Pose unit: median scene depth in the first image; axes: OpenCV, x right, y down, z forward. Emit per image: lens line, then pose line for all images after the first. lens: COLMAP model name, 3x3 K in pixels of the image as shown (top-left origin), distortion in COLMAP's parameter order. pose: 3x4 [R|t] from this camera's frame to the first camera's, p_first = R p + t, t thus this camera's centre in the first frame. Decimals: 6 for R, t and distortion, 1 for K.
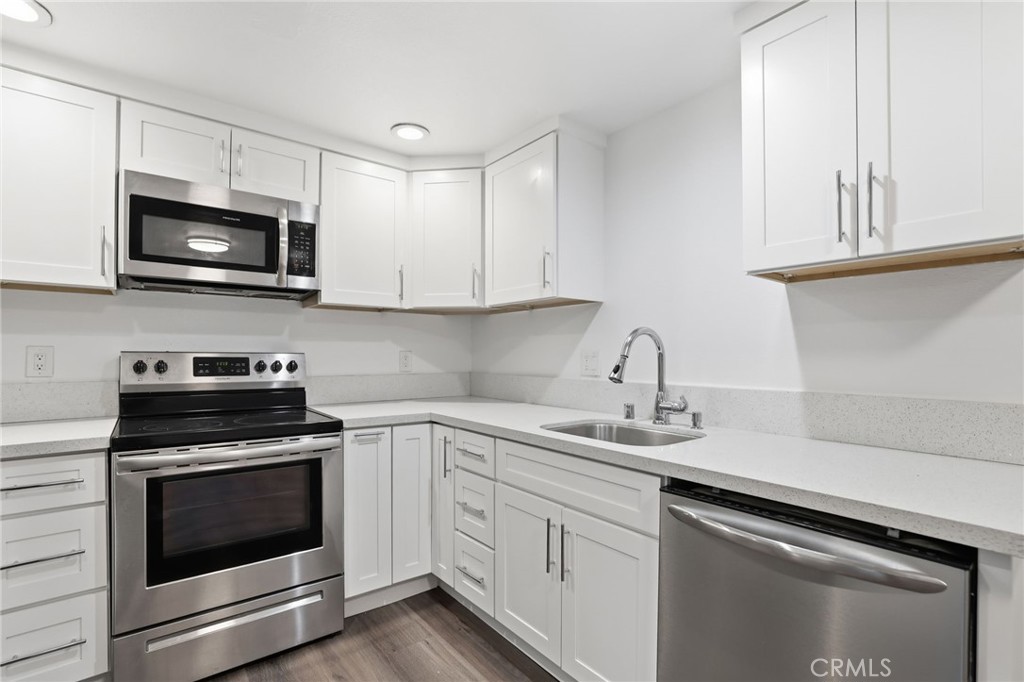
lens RADIAL K [[465.2, 0, 510.9], [0, 465.2, 356.6], [0, 0, 1]] dist [-0.057523, 0.020677]
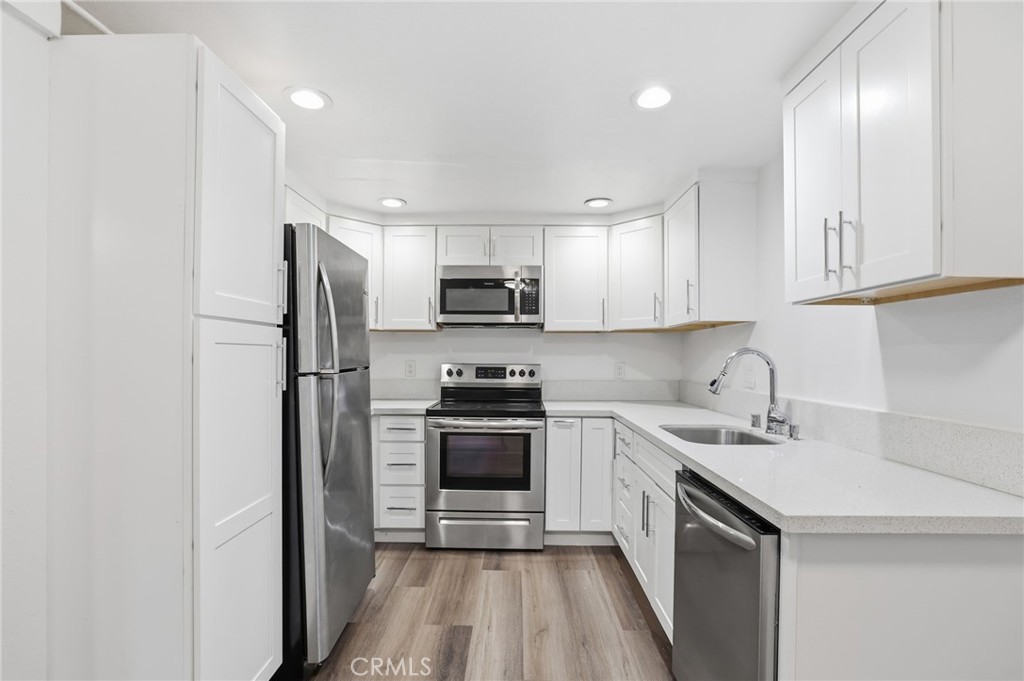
lens RADIAL K [[465.2, 0, 510.9], [0, 465.2, 356.1], [0, 0, 1]] dist [-0.057523, 0.020677]
pose [[0.770023, -0.000484, -0.638016, 0.505818], [-0.003631, 0.999980, -0.005140, -0.030881], [0.638006, 0.006275, 0.770006, -0.238867]]
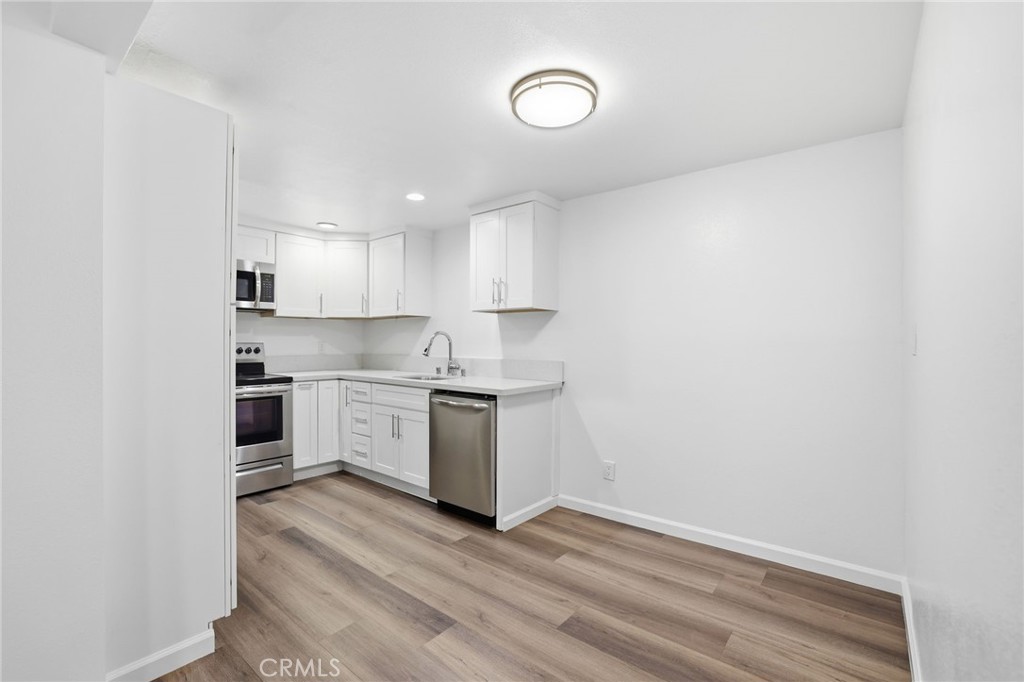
lens RADIAL K [[443.9, 0, 512.0], [0, 443.9, 341.0], [0, 0, 1]] dist [-0.046078, 0.016622]
pose [[0.976023, -0.001252, 0.217665, 0.142630], [0.002601, 0.999979, -0.005910, -0.003381], [-0.217653, 0.006334, 0.976006, -1.026181]]
